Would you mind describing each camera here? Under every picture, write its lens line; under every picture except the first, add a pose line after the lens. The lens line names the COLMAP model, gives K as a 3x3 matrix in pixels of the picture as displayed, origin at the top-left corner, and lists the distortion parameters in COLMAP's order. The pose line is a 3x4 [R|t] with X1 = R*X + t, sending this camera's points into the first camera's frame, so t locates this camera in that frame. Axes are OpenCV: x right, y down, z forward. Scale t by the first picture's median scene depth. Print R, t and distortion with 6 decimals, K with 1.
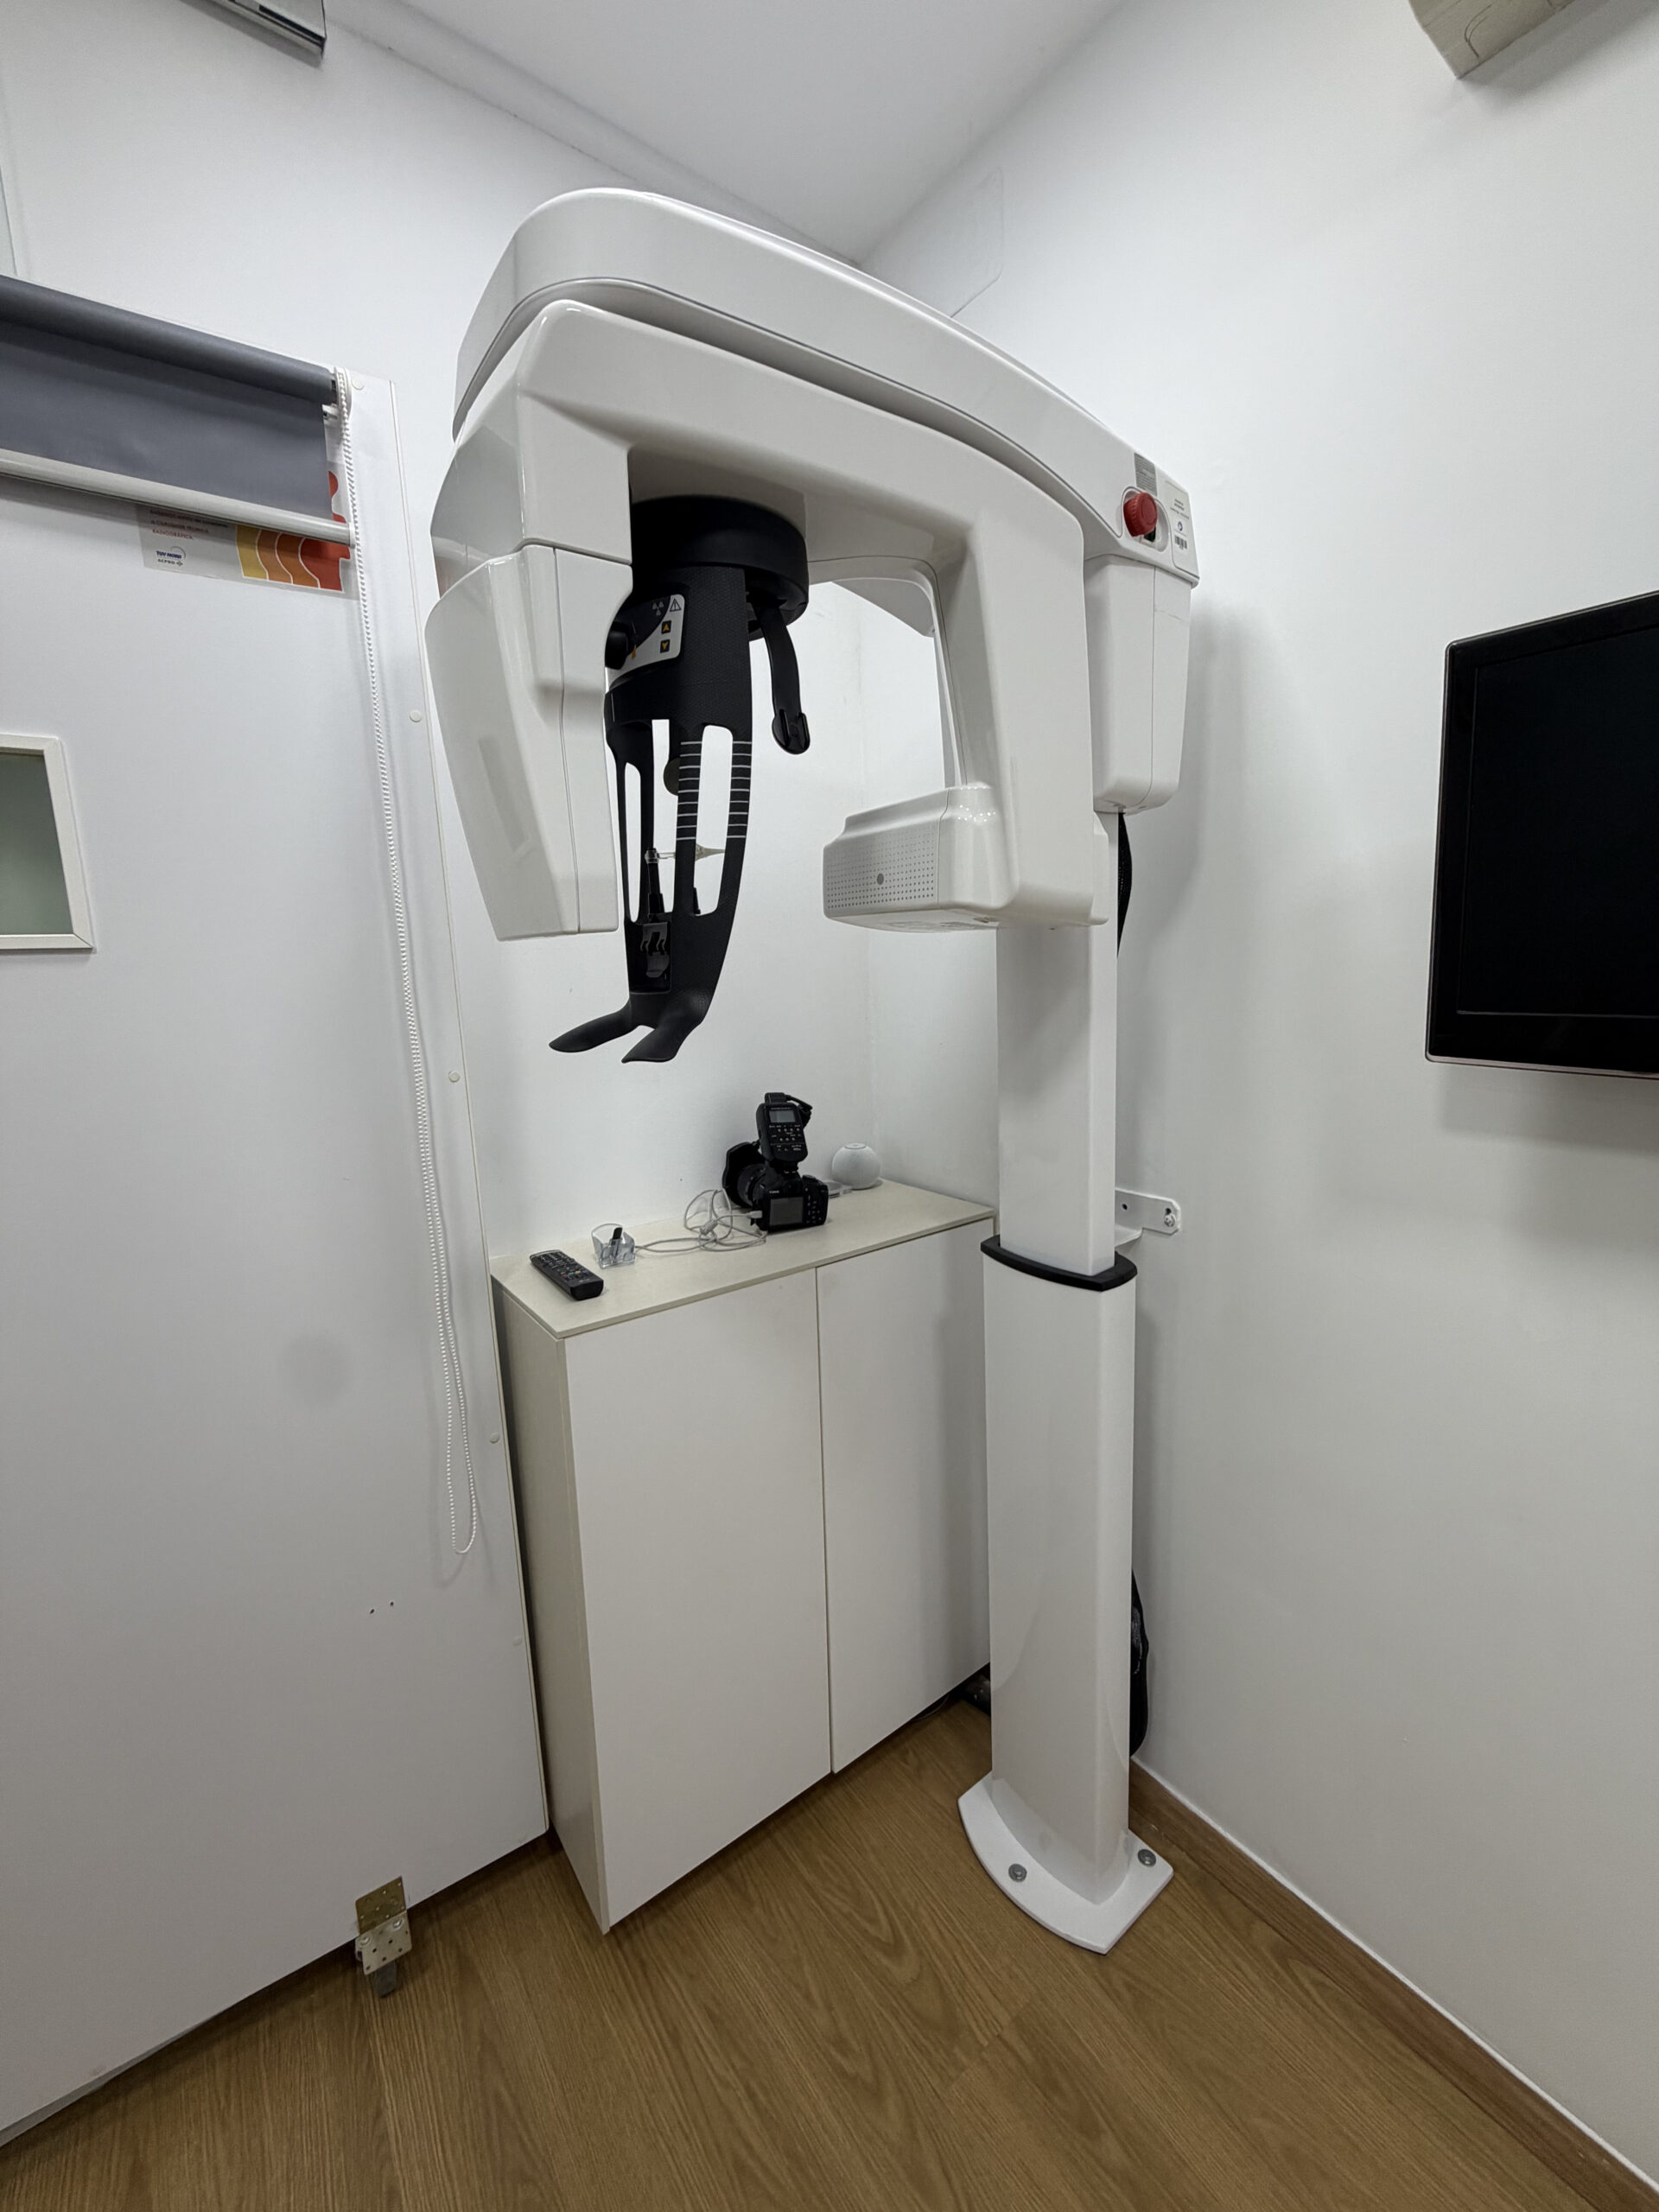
lens RADIAL K [[884.3, 0, 823.0], [0, 884.3, 1103.3], [0, 0, 1]] dist [-0.000369, 0.000998]
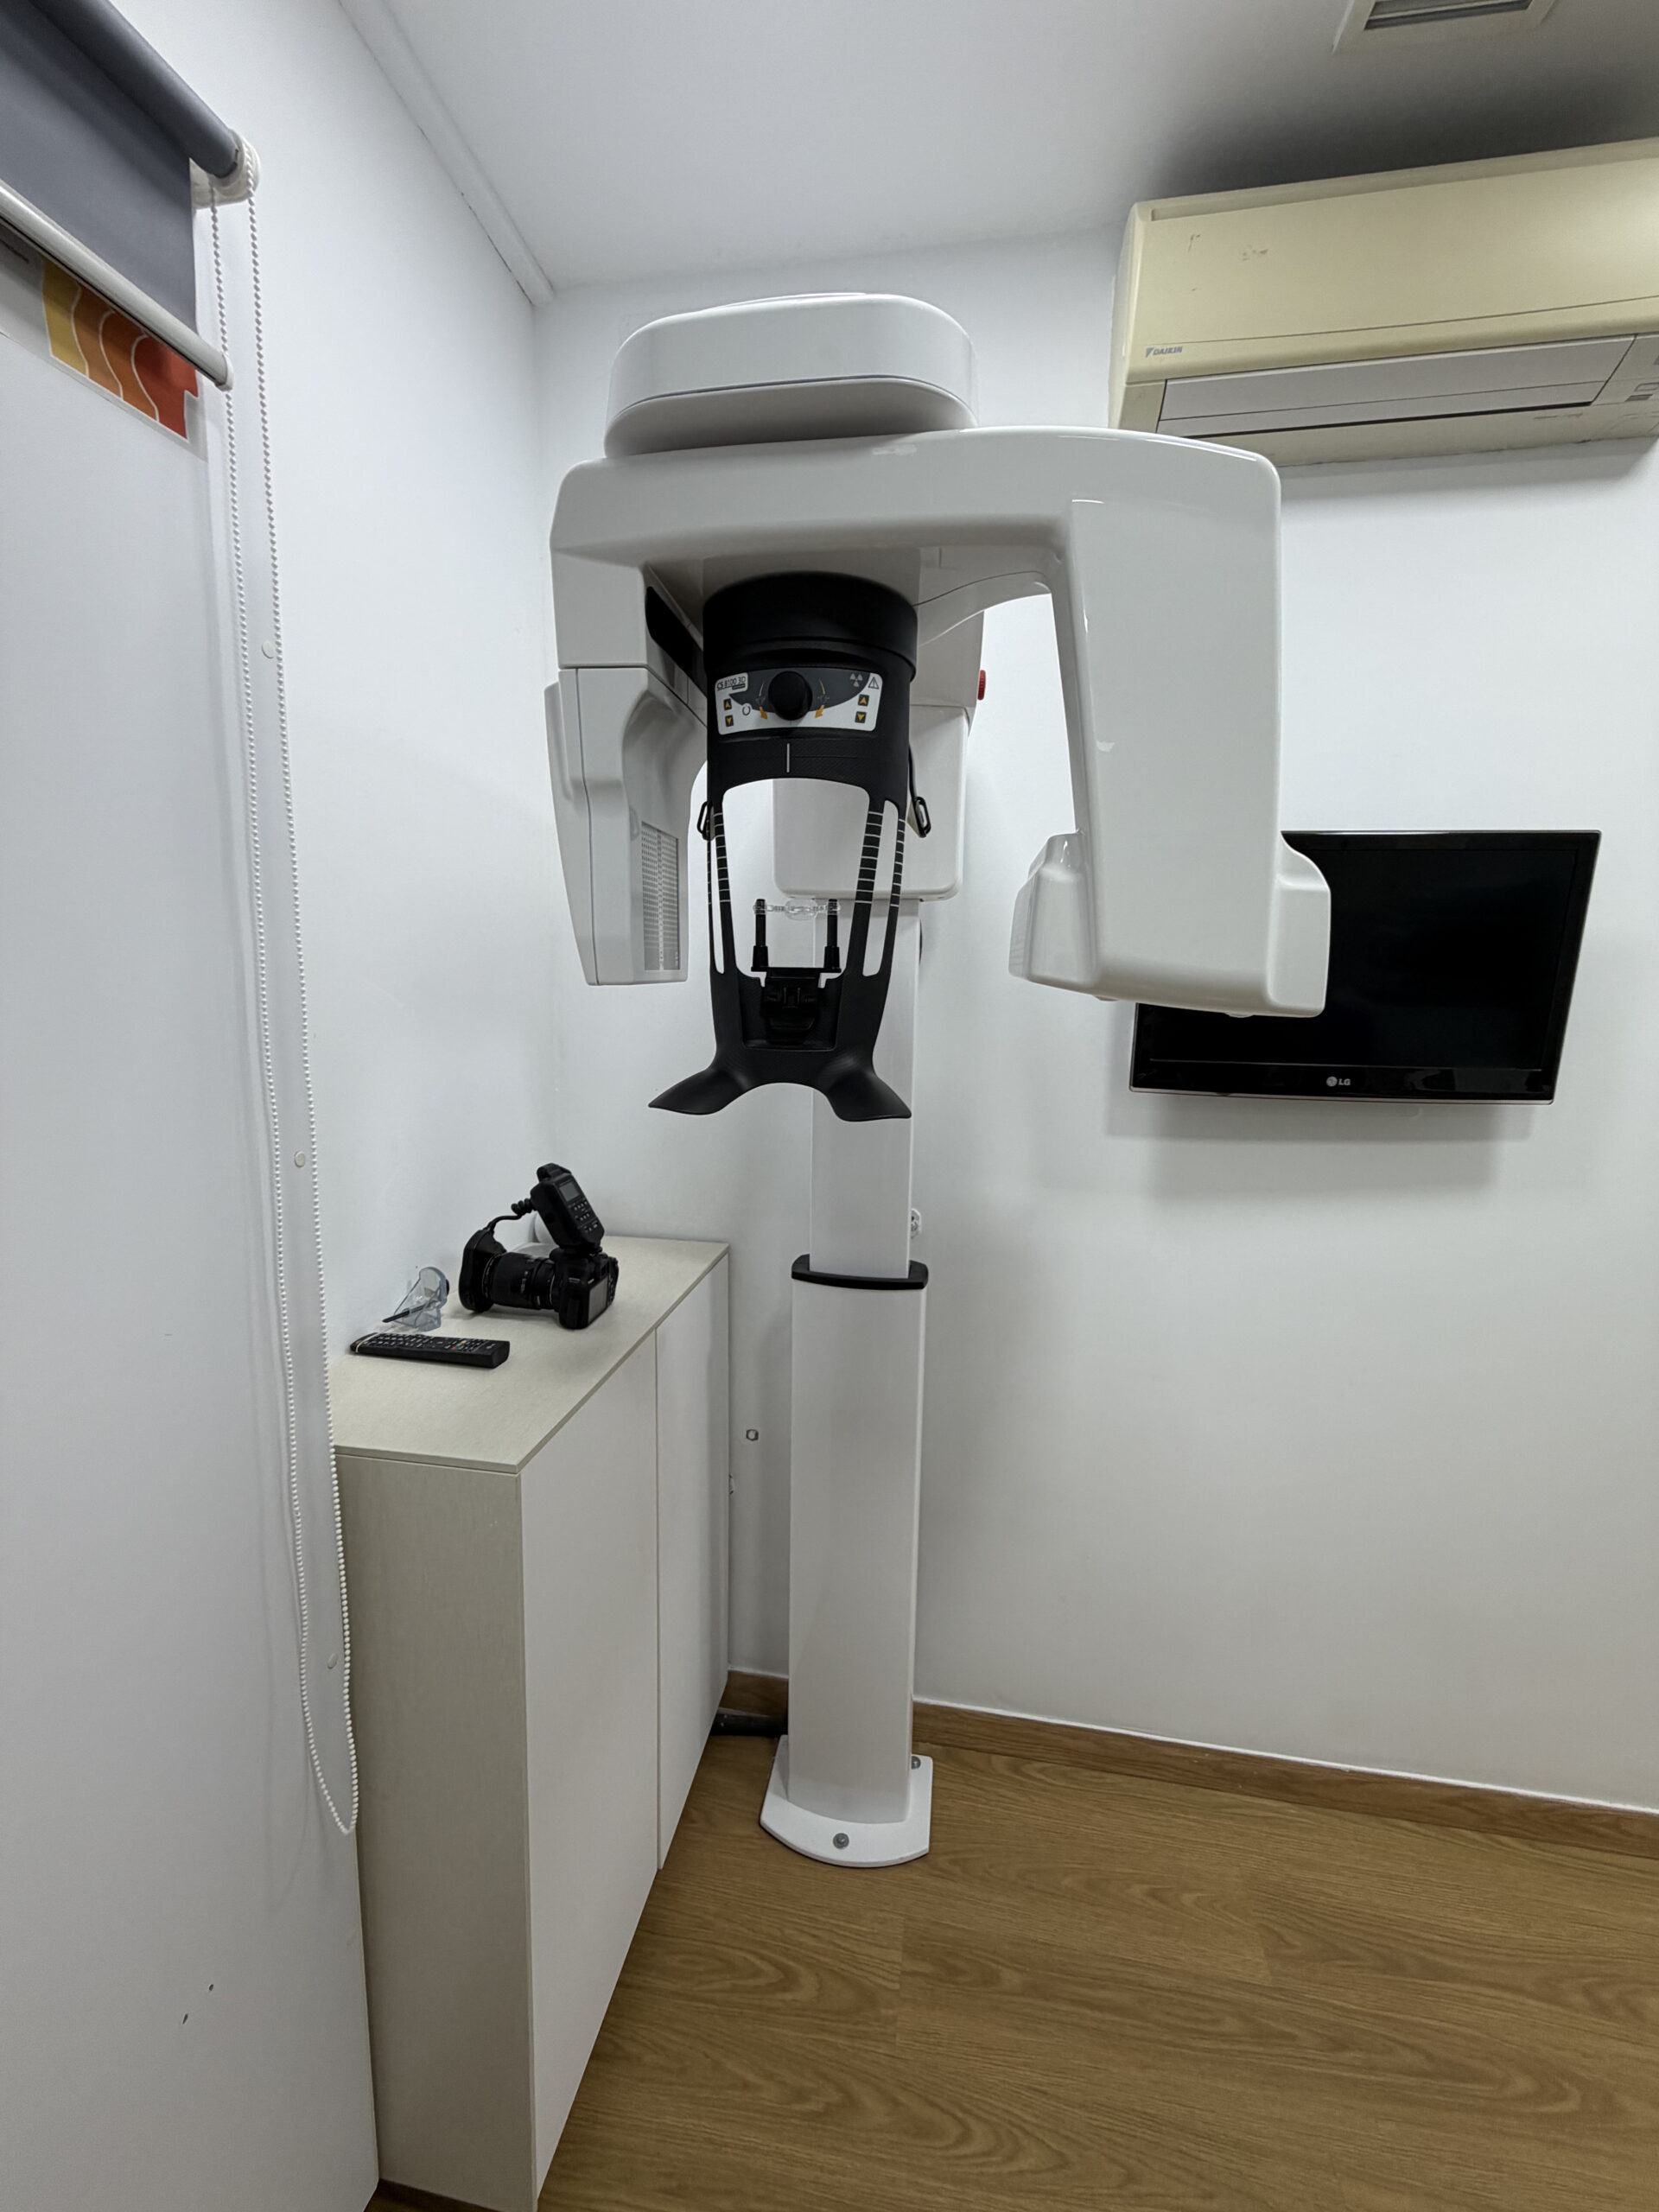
lens RADIAL K [[884.3, 0, 829.1], [0, 884.3, 1103.6], [0, 0, 1]] dist [-0.000369, 0.000998]
pose [[0.721823, -0.044545, 0.690643, -0.596035], [0.071726, 0.997368, -0.010636, -0.037047], [-0.688351, 0.057215, 0.723118, 0.192950]]
